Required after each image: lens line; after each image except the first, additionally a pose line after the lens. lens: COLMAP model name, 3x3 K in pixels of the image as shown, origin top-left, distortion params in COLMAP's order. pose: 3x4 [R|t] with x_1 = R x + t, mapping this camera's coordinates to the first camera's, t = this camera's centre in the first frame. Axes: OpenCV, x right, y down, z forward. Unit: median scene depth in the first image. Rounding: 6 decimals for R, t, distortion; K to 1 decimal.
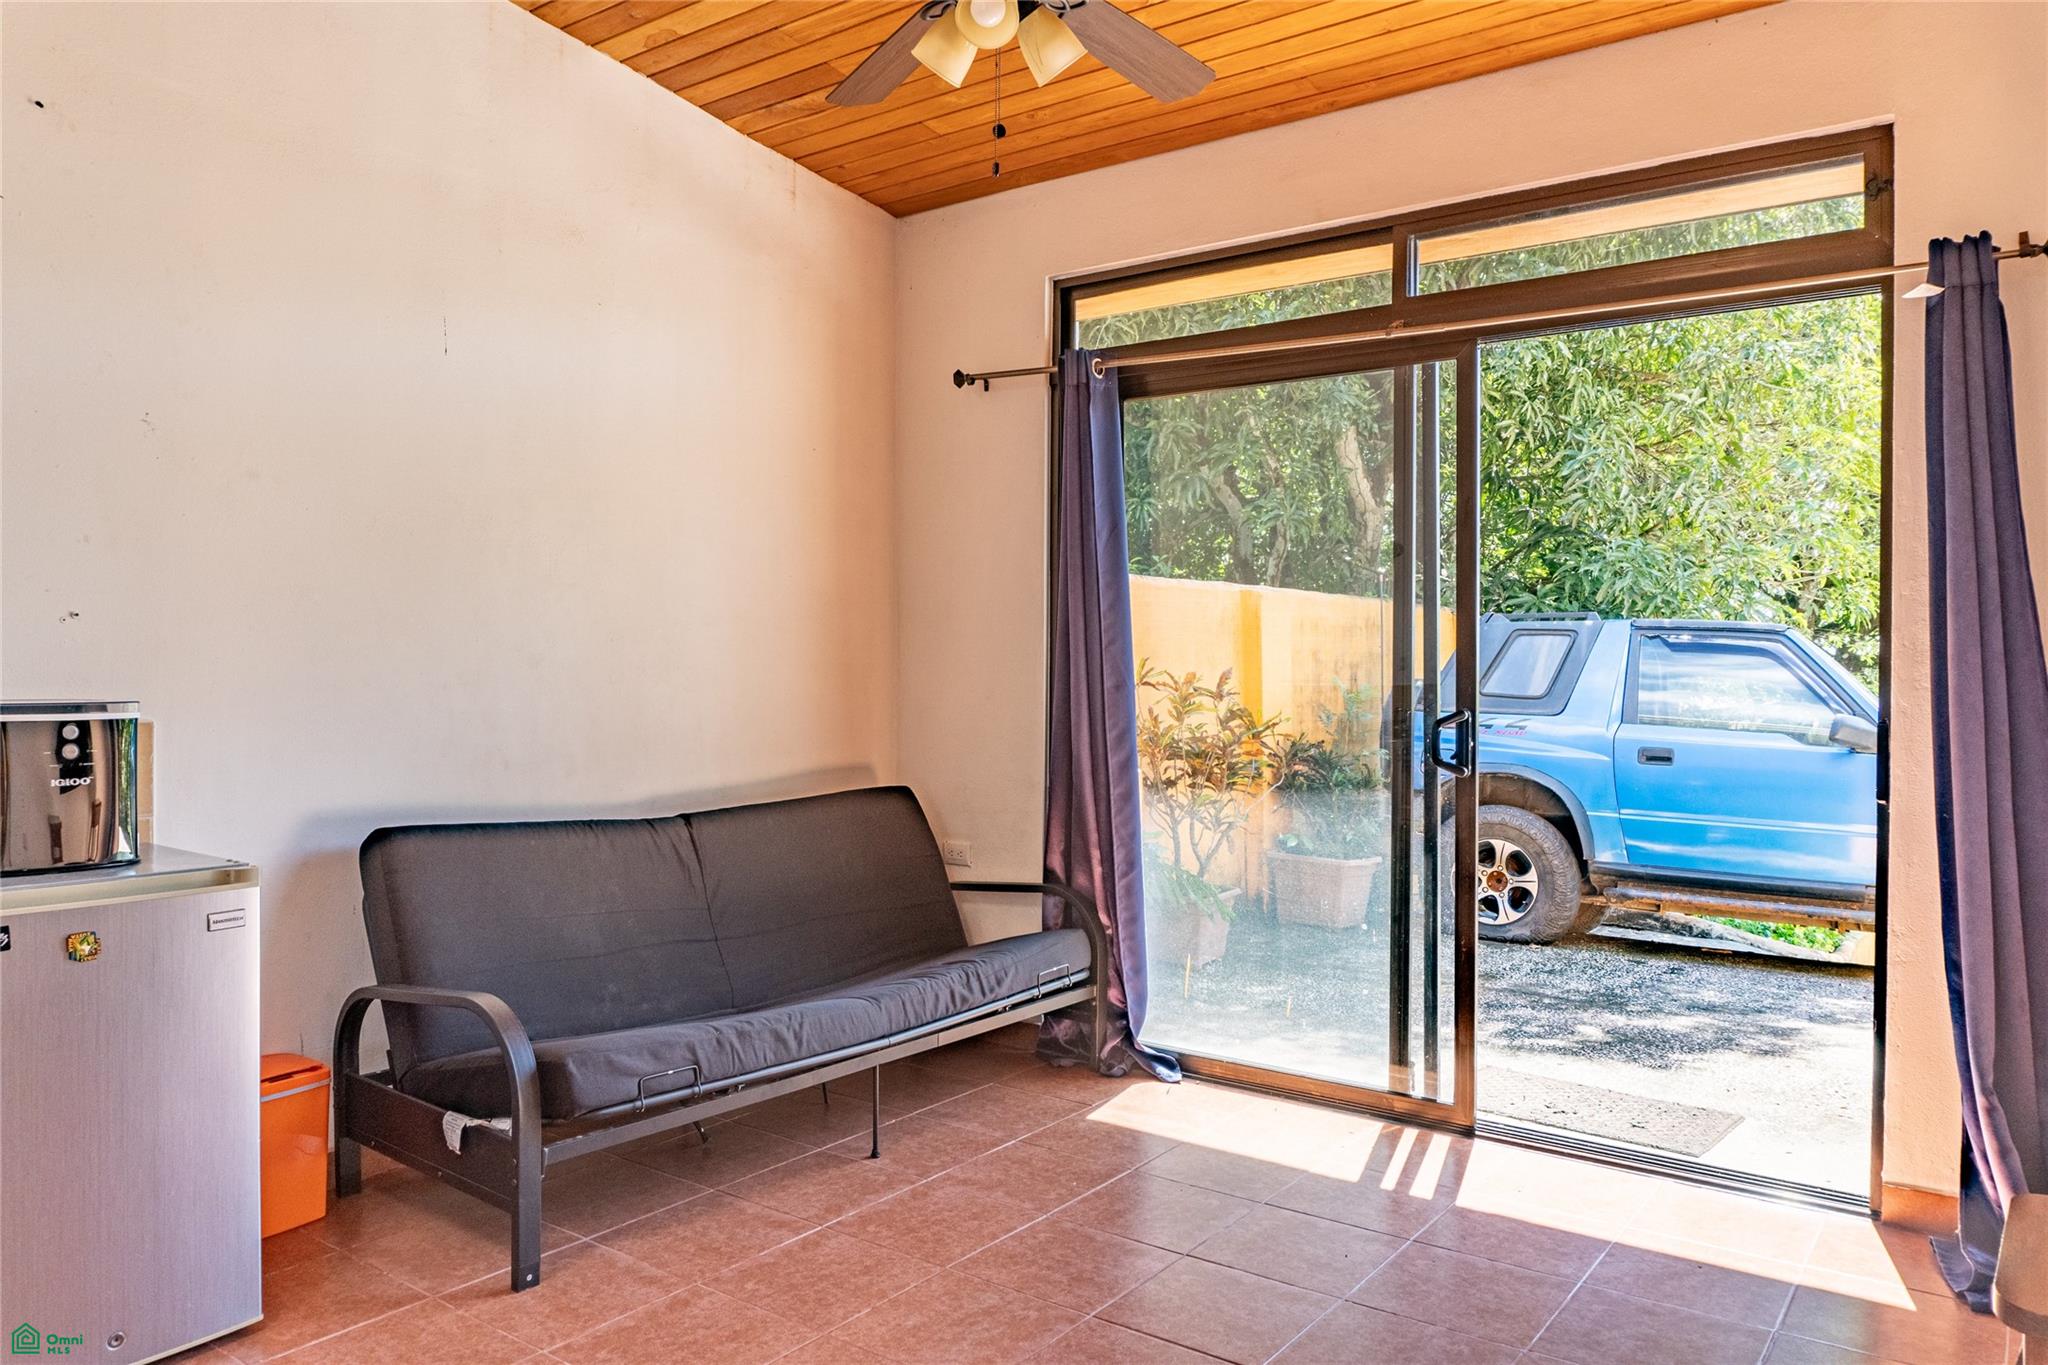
lens RADIAL K [[1414.5, 0, 1024.0], [0, 1414.5, 682.5], [0, 0, 1]] dist [0.000589, 0.000898]
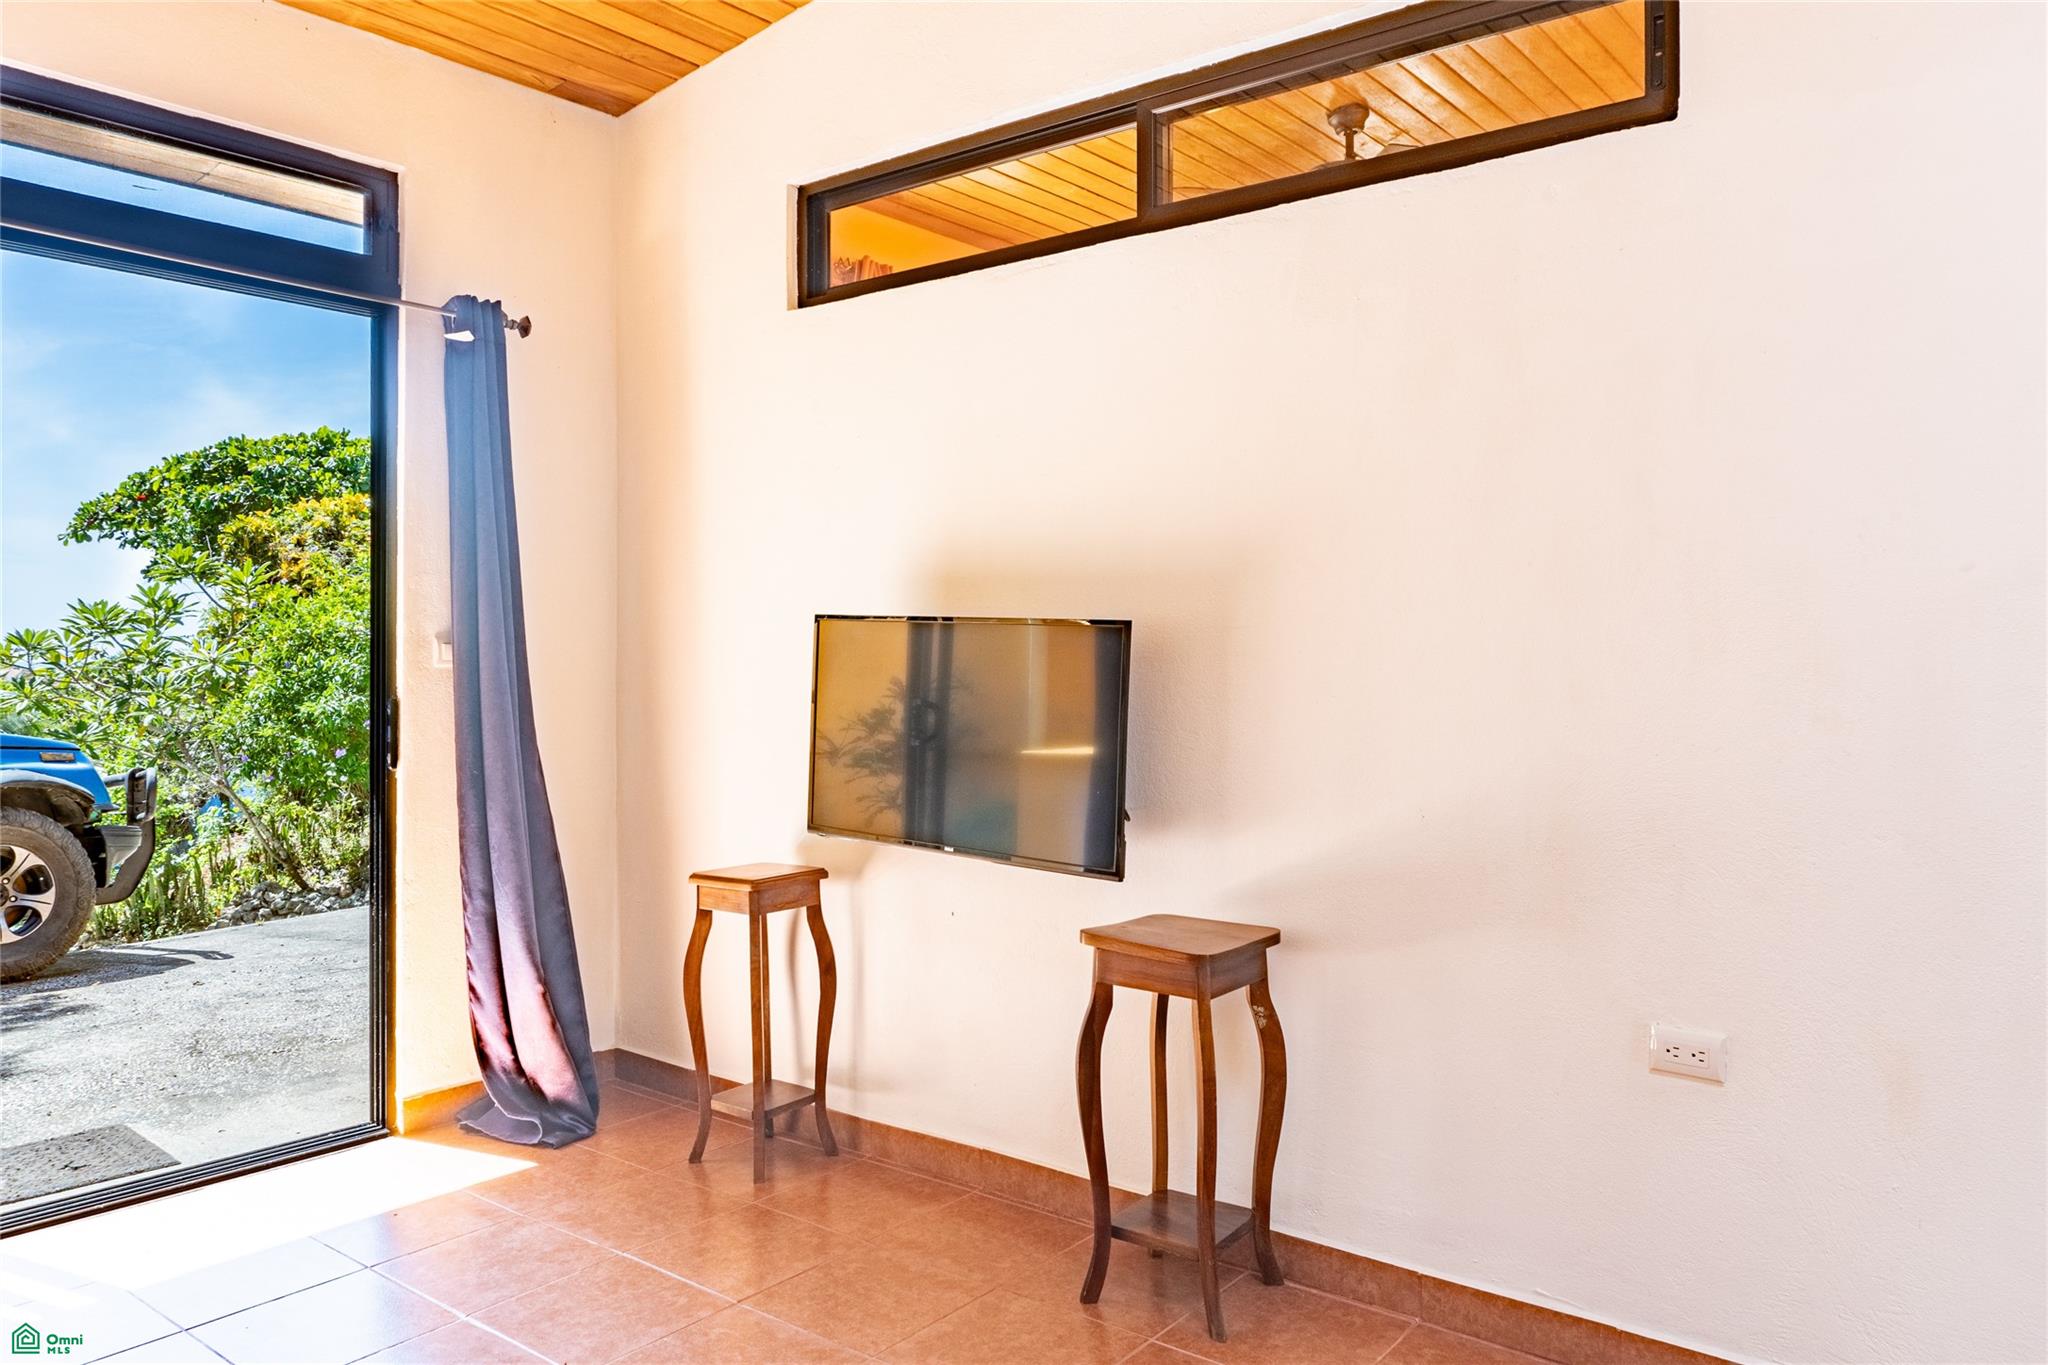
lens RADIAL K [[1414.5, 0, 1024.0], [0, 1414.5, 682.5], [0, 0, 1]] dist [0.000589, 0.000898]
pose [[0.023978, -0.007730, 0.999683, -0.456301], [0.006015, 0.999953, 0.007588, 0.009046], [-0.999694, 0.005831, 0.024023, 0.409139]]
